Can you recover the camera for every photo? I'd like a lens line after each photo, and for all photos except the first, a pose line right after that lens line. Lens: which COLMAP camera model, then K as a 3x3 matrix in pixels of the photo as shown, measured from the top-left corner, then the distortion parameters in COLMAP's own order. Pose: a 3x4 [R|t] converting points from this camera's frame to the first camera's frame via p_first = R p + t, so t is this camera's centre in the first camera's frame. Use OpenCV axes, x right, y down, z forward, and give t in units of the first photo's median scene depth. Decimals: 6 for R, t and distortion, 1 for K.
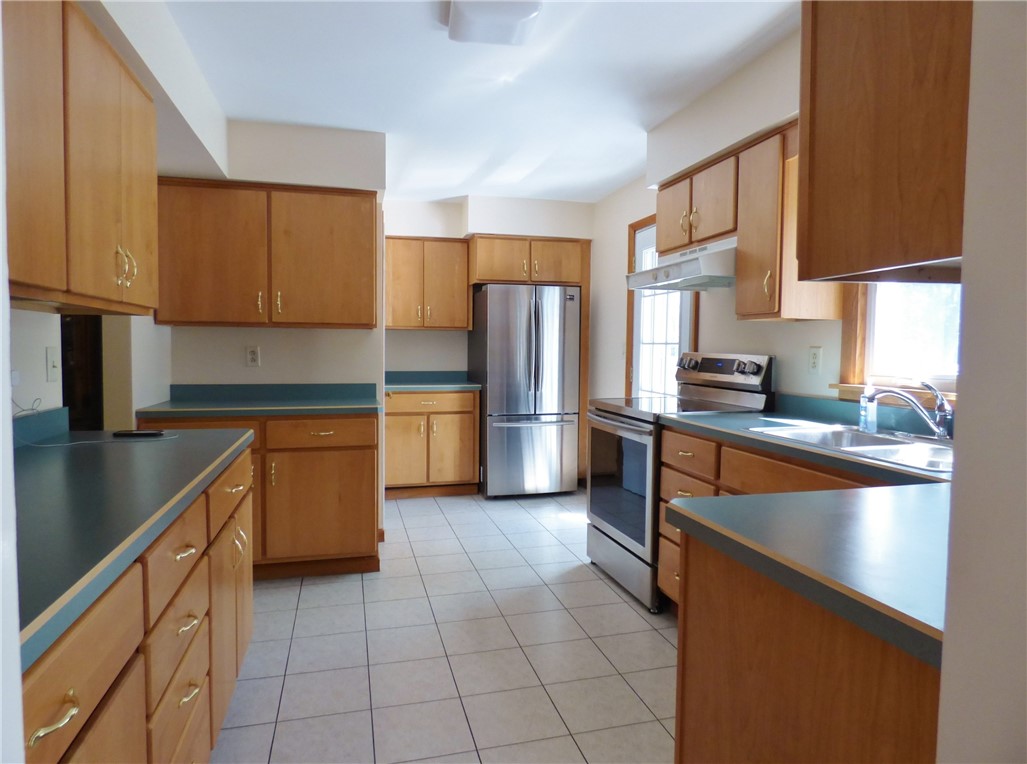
lens RADIAL K [[636.8, 0, 513.5], [0, 636.8, 382.0], [0, 0, 1]] dist [-0.010980, -0.001211]
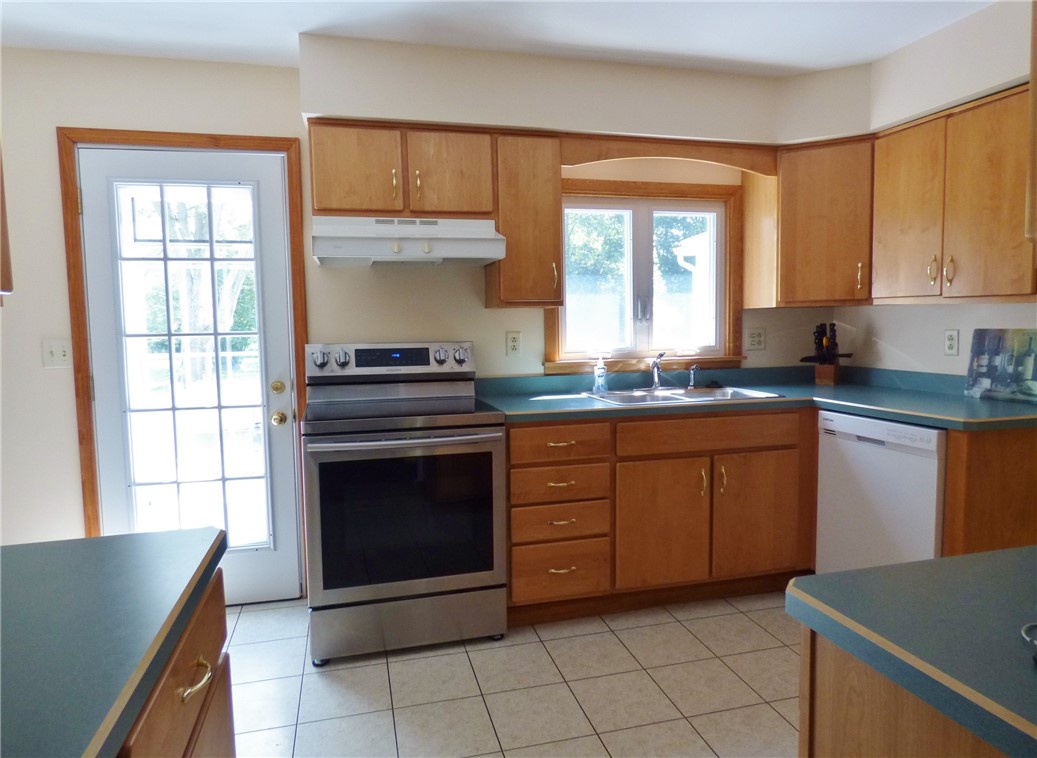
lens RADIAL K [[633.5, 0, 518.6], [0, 633.5, 375.8], [0, 0, 1]] dist [0.001342, -0.000306]
pose [[0.009233, -0.090906, 0.995817, -0.355828], [0.073962, 0.993193, 0.089981, -0.043118], [-0.997218, 0.072822, 0.015894, 0.539174]]
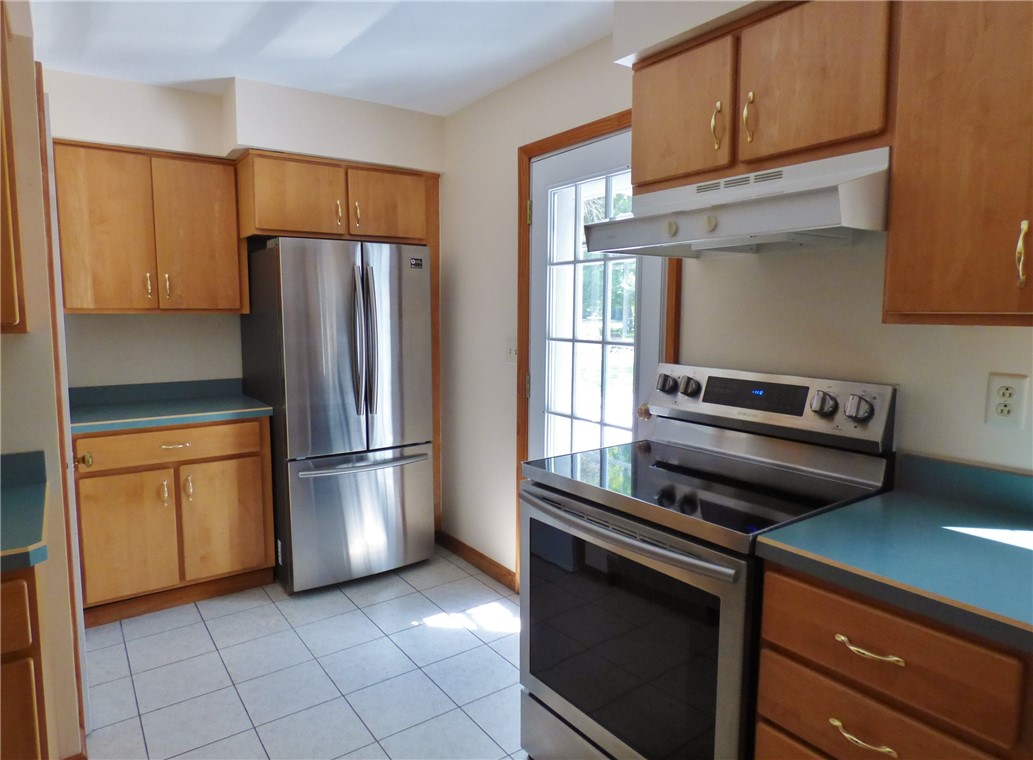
lens RADIAL K [[647.6, 0, 516.5], [0, 647.6, 380.0], [0, 0, 1]] dist [-0.012521, 0.001787]
pose [[0.936598, -0.043849, 0.347650, -0.046321], [0.025605, 0.998051, 0.056904, -0.050140], [-0.349468, -0.044395, 0.935896, 0.357033]]
